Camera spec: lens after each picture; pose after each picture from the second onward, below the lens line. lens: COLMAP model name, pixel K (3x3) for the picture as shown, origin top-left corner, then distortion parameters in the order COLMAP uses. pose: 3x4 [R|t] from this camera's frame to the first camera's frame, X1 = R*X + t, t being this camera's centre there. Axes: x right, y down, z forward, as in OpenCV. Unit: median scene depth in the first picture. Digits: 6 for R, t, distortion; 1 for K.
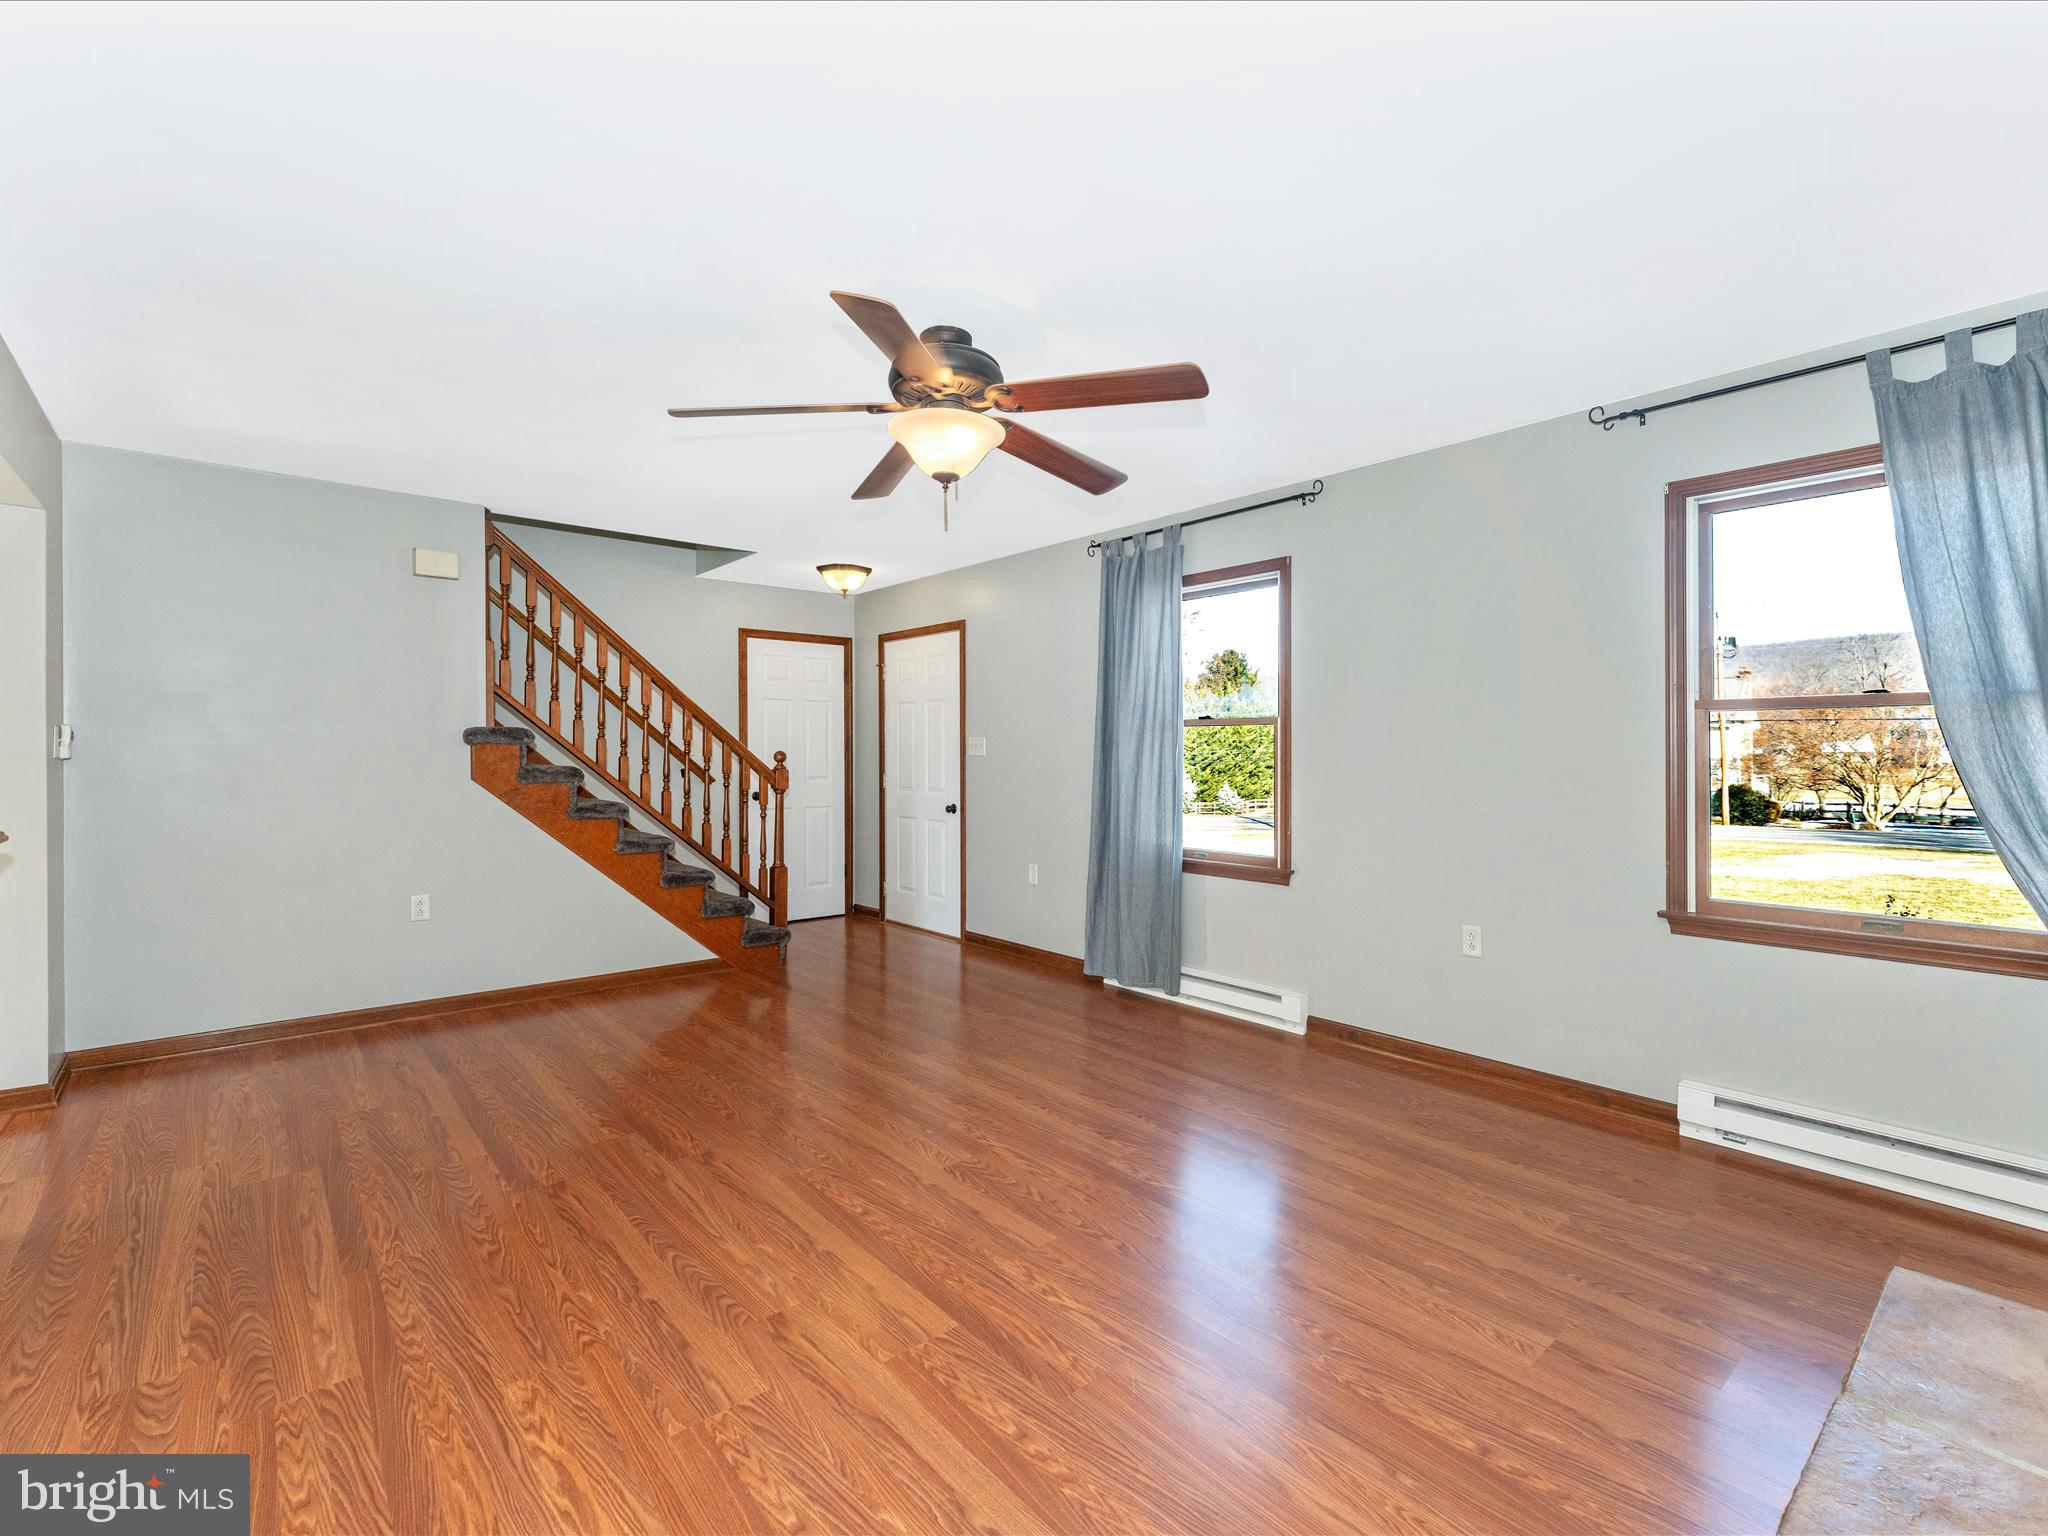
lens RADIAL K [[921.2, 0, 1027.9], [0, 921.2, 758.5], [0, 0, 1]] dist [-0.000757, -0.001036]
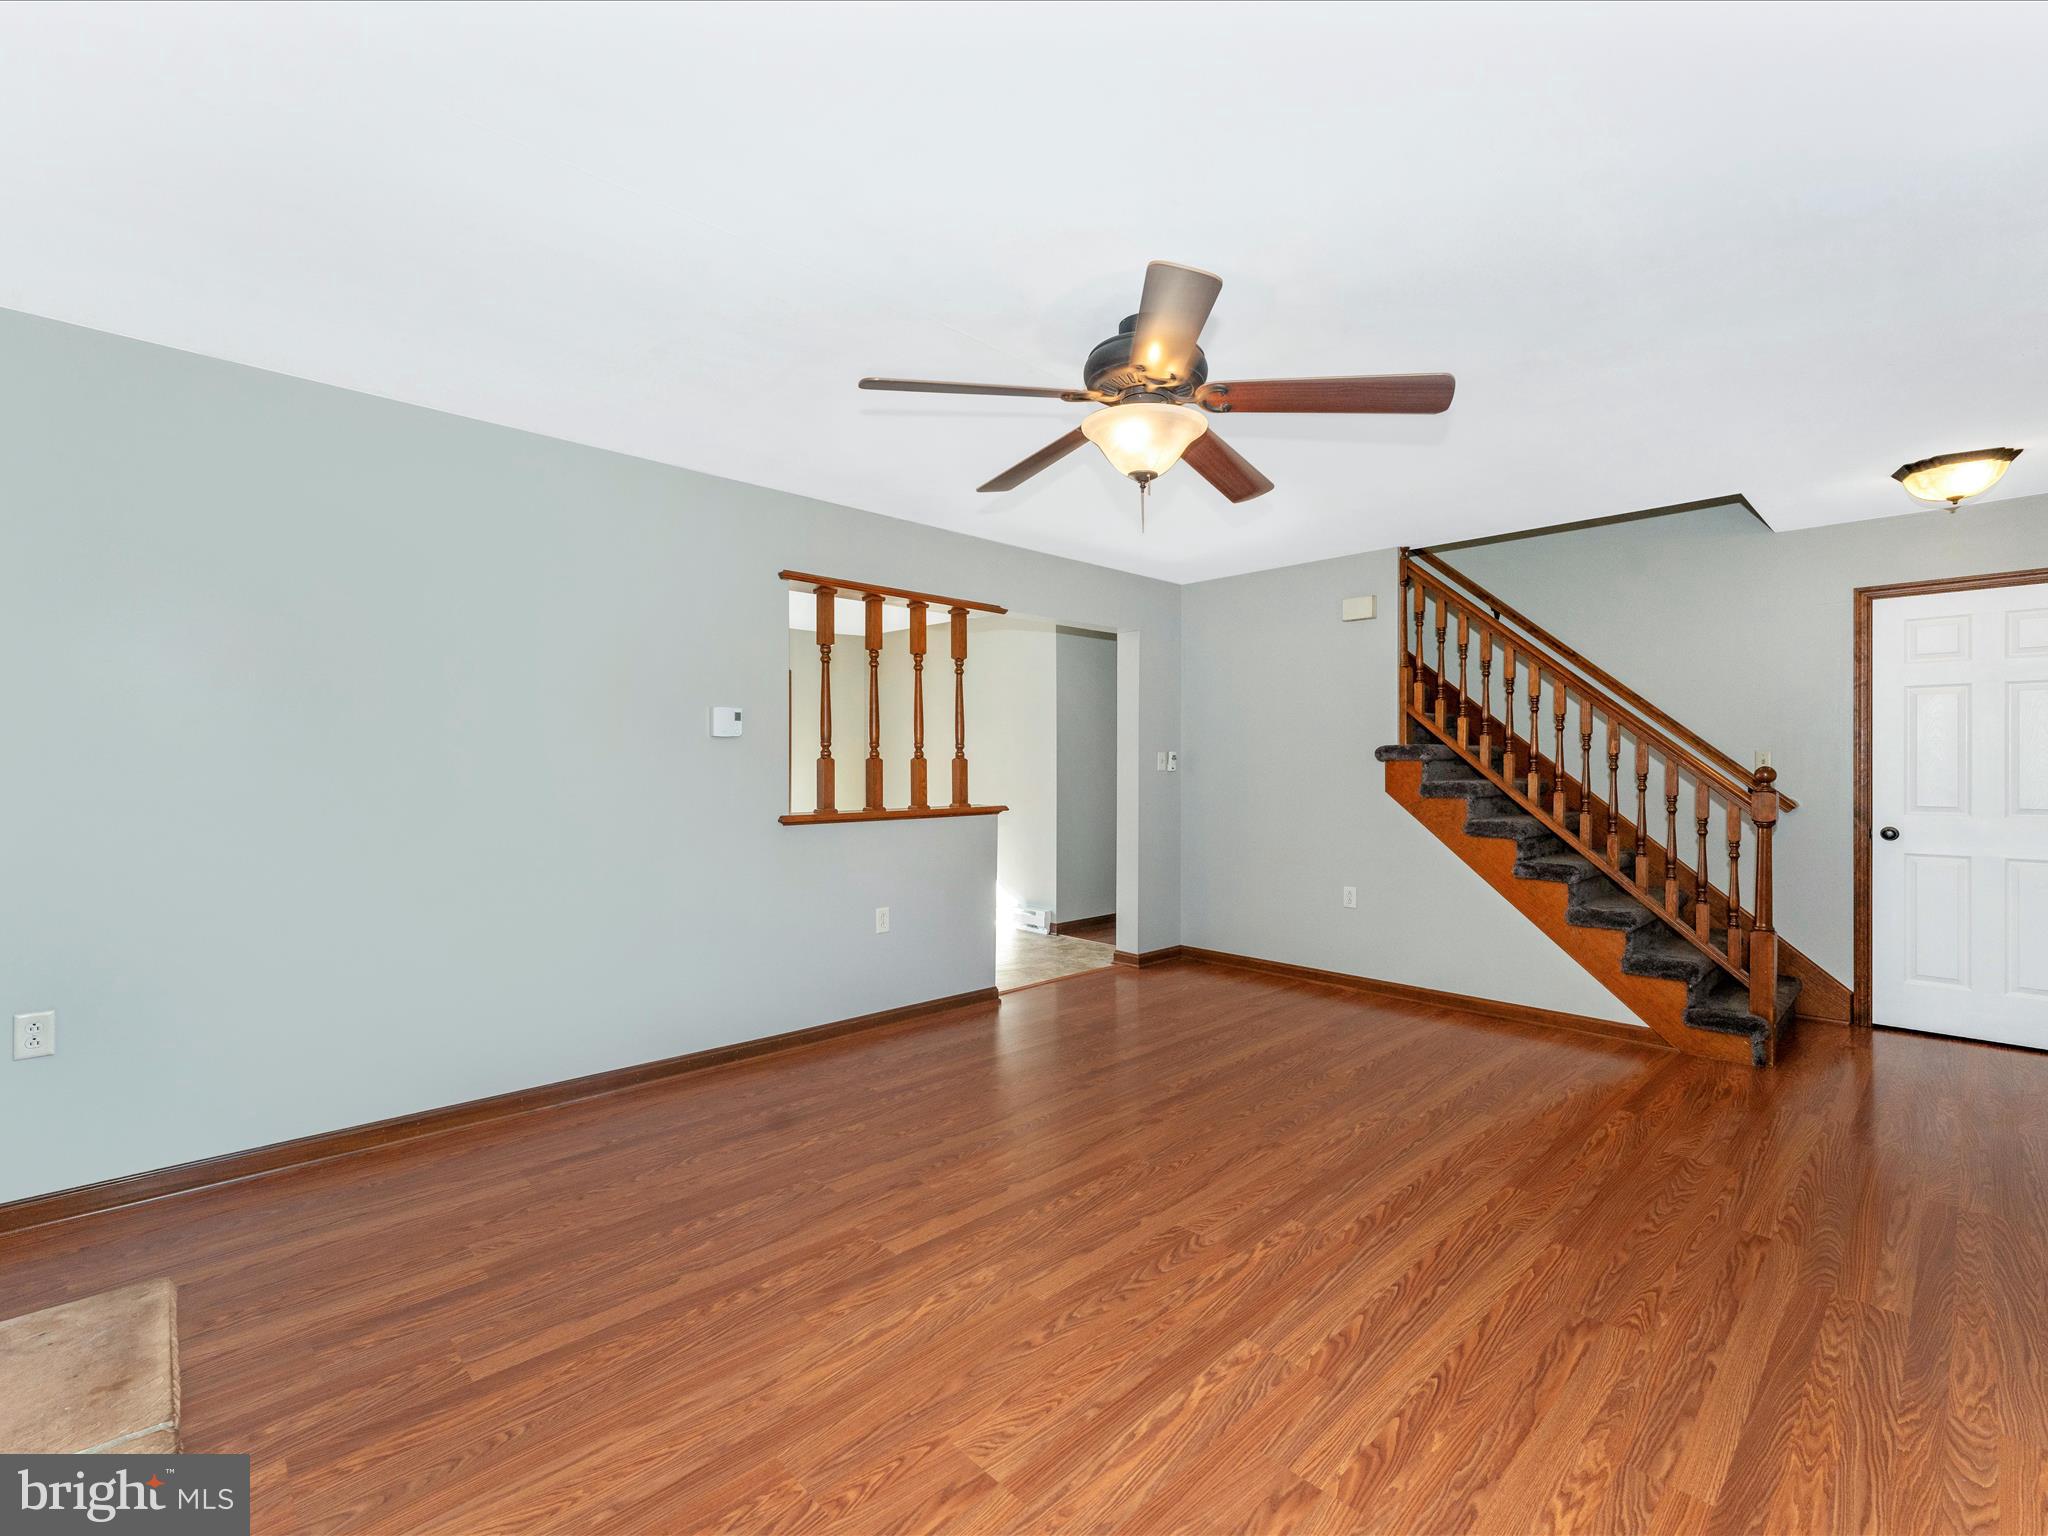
lens RADIAL K [[921.2, 0, 1022.9], [0, 921.2, 770.1], [0, 0, 1]] dist [-0.000757, -0.001036]
pose [[0.054649, 0.005060, -0.998493, 0.686638], [-0.008505, 0.999953, 0.004602, -0.007105], [0.998469, 0.008241, 0.054690, 0.676949]]
